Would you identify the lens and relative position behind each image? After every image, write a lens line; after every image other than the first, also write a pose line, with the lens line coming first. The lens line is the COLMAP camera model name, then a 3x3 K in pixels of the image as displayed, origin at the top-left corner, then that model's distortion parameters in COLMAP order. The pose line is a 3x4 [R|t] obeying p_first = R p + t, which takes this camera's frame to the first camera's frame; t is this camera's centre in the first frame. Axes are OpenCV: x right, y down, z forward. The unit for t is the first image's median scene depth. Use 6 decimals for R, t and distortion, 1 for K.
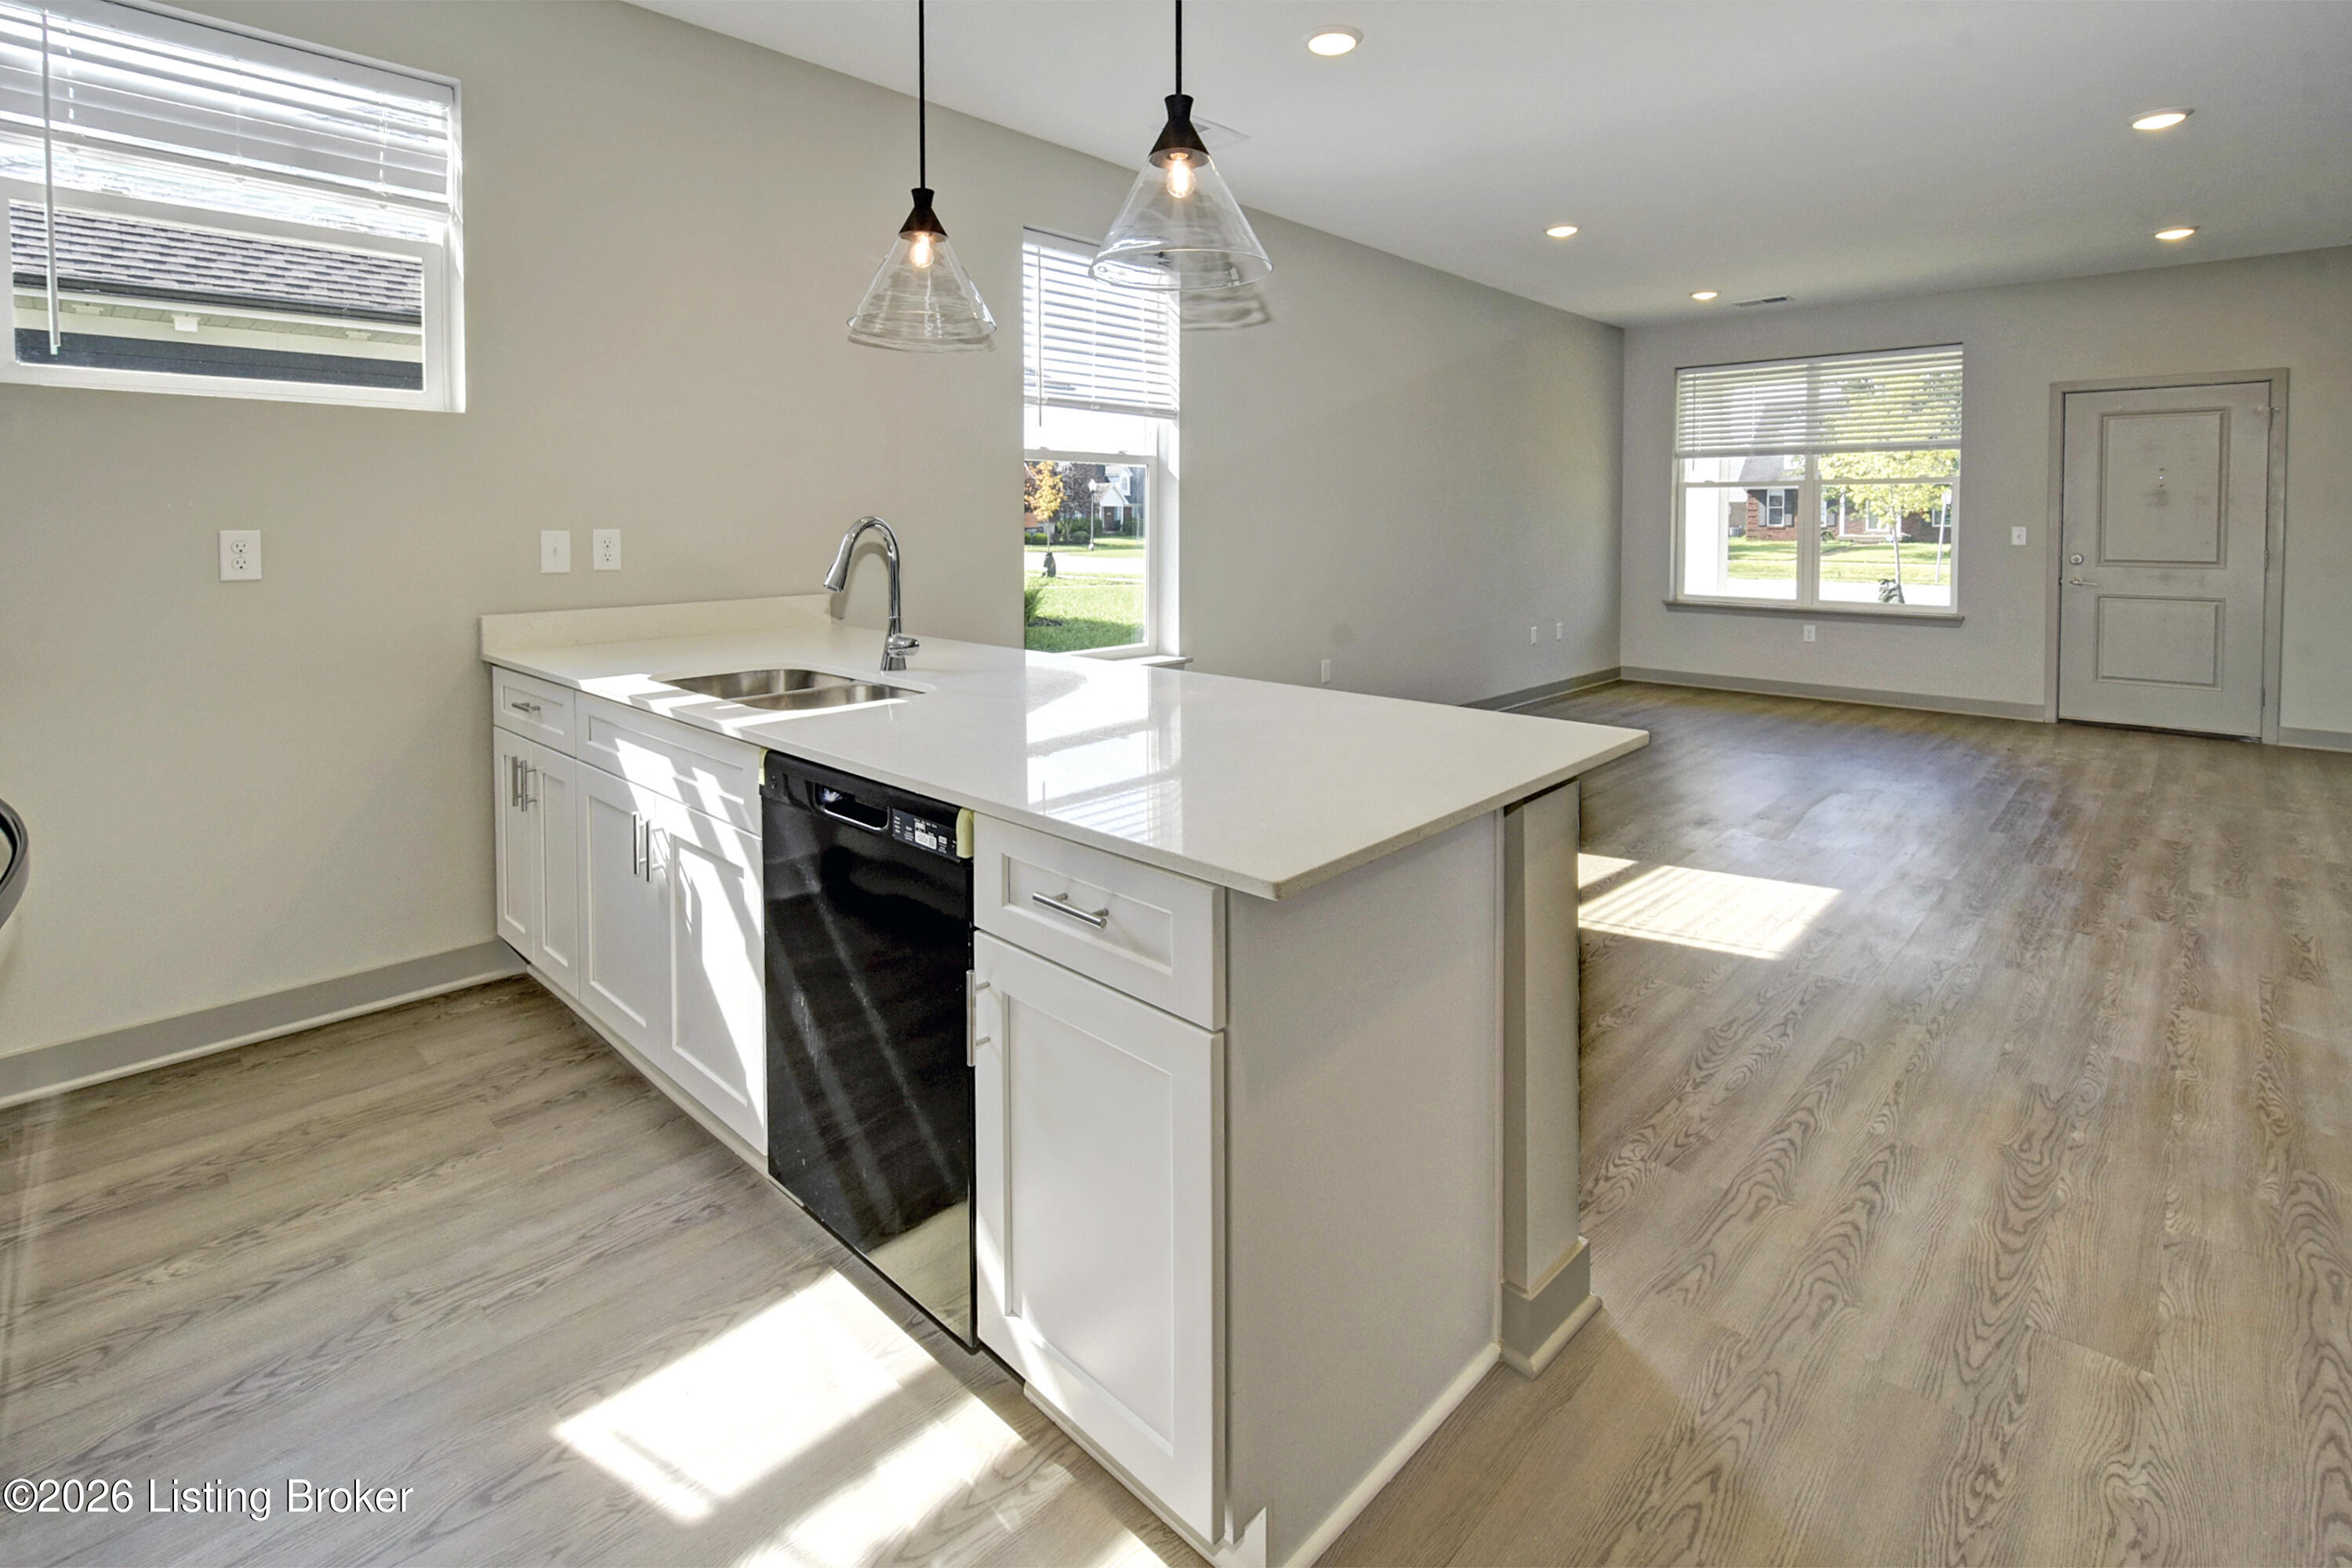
lens RADIAL K [[1090.5, 0, 1153.8], [0, 1090.5, 544.9], [0, 0, 1]] dist [-0.001332, -0.002032]
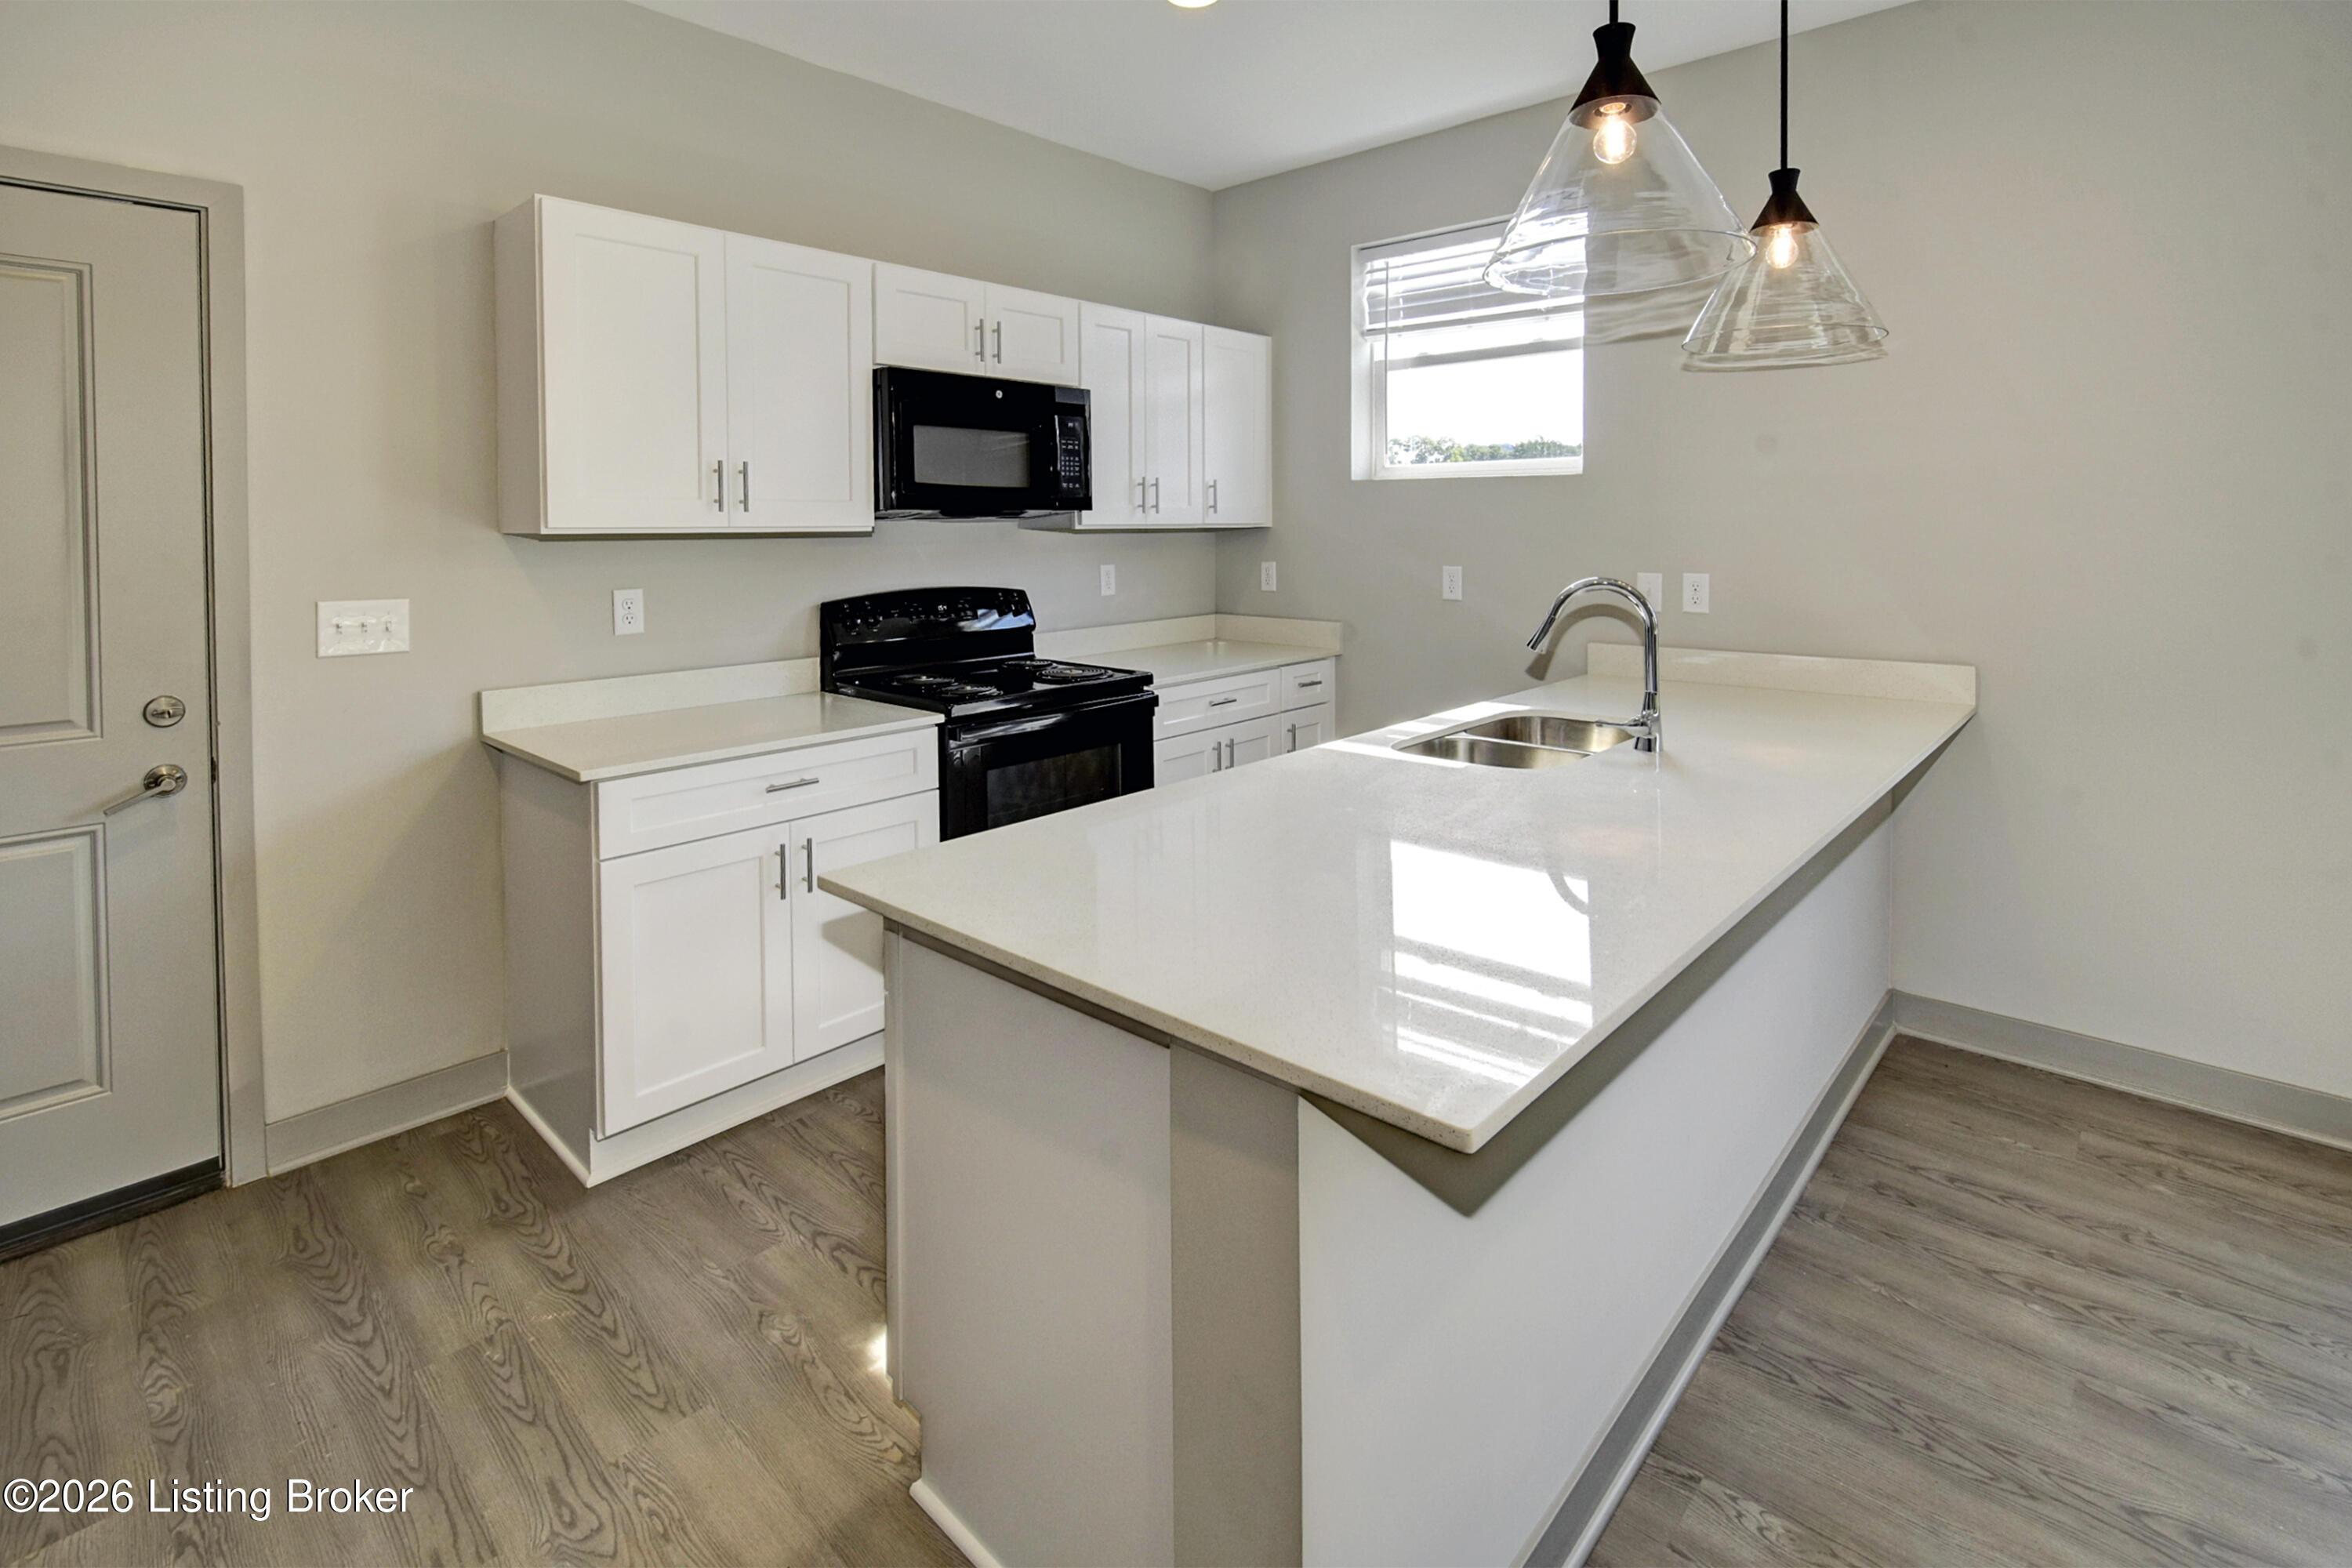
lens RADIAL K [[1090.5, 0, 1196.8], [0, 1090.5, 541.5], [0, 0, 1]] dist [-0.001332, -0.002032]
pose [[0.034778, 0.017293, -0.999245, 0.351224], [-0.020881, 0.999645, 0.016573, -0.035299], [0.999177, 0.020289, 0.035126, 0.331721]]
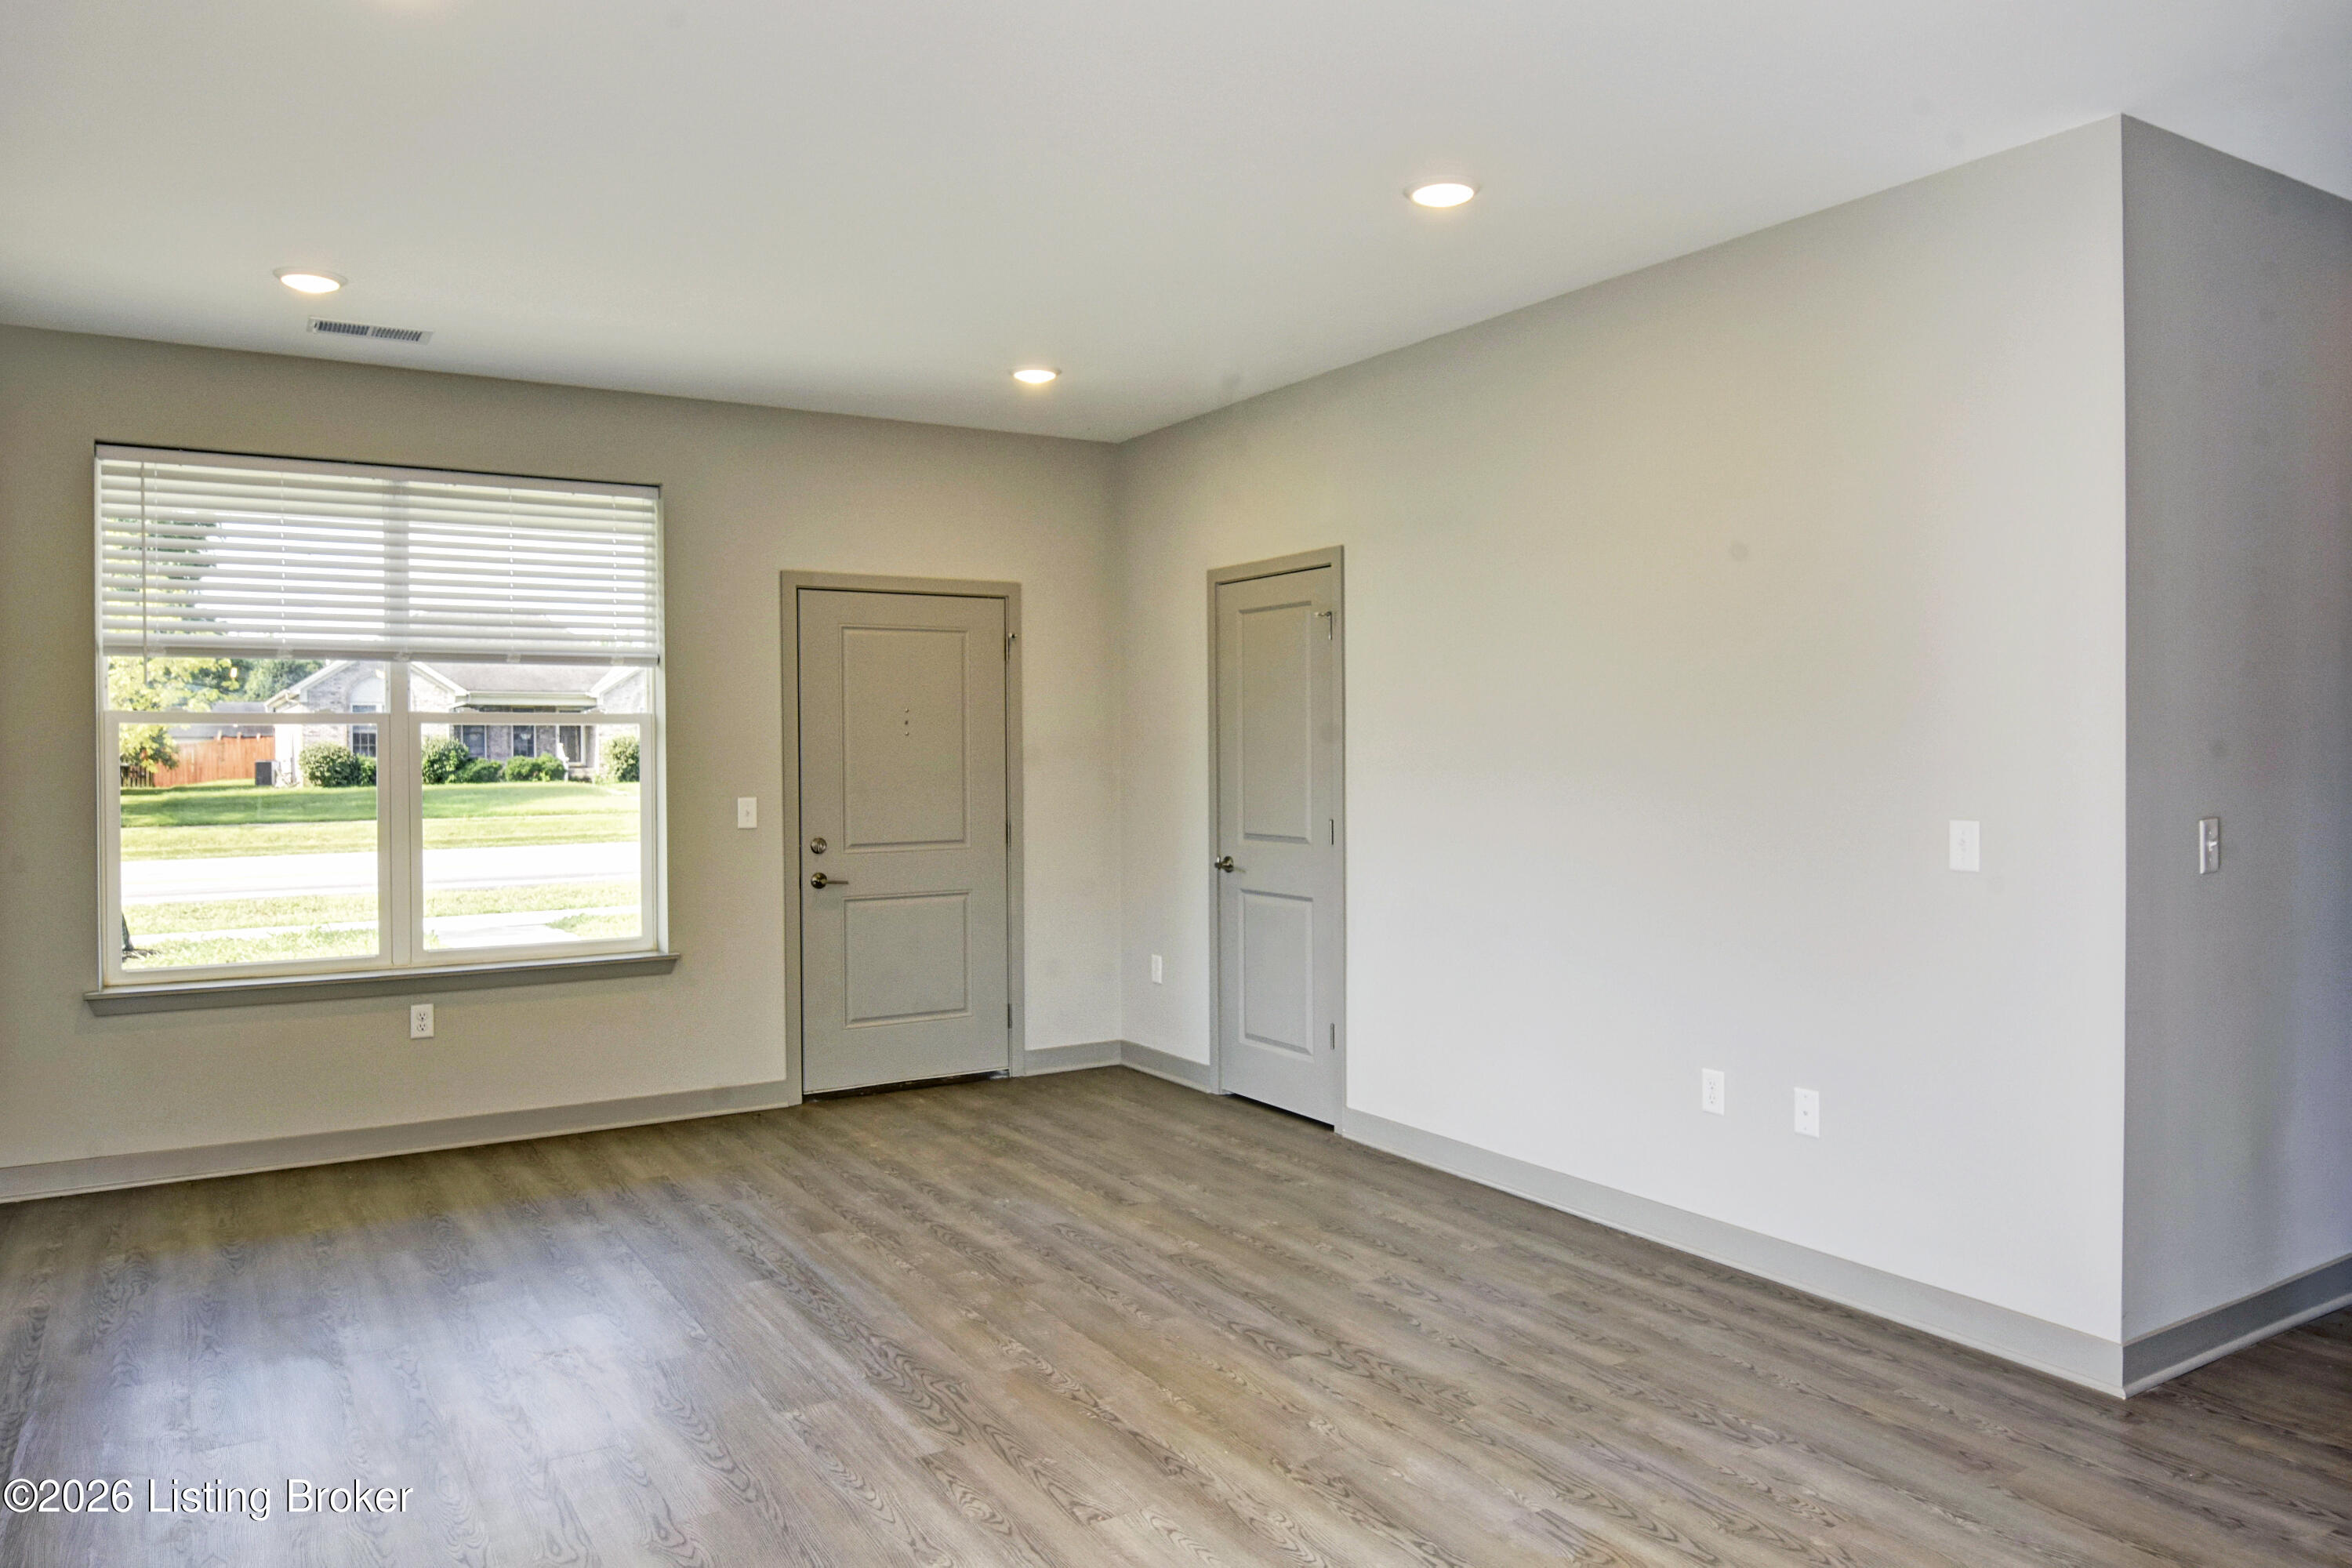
lens RADIAL K [[1626.6, 0, 1205.2], [0, 1626.6, 751.3], [0, 0, 1]] dist [0.006975, -0.008158]
pose [[0.235243, -0.006442, 0.971915, -0.058875], [0.030118, 0.999546, -0.000665, -0.051584], [-0.971470, 0.029429, 0.235330, 0.785592]]
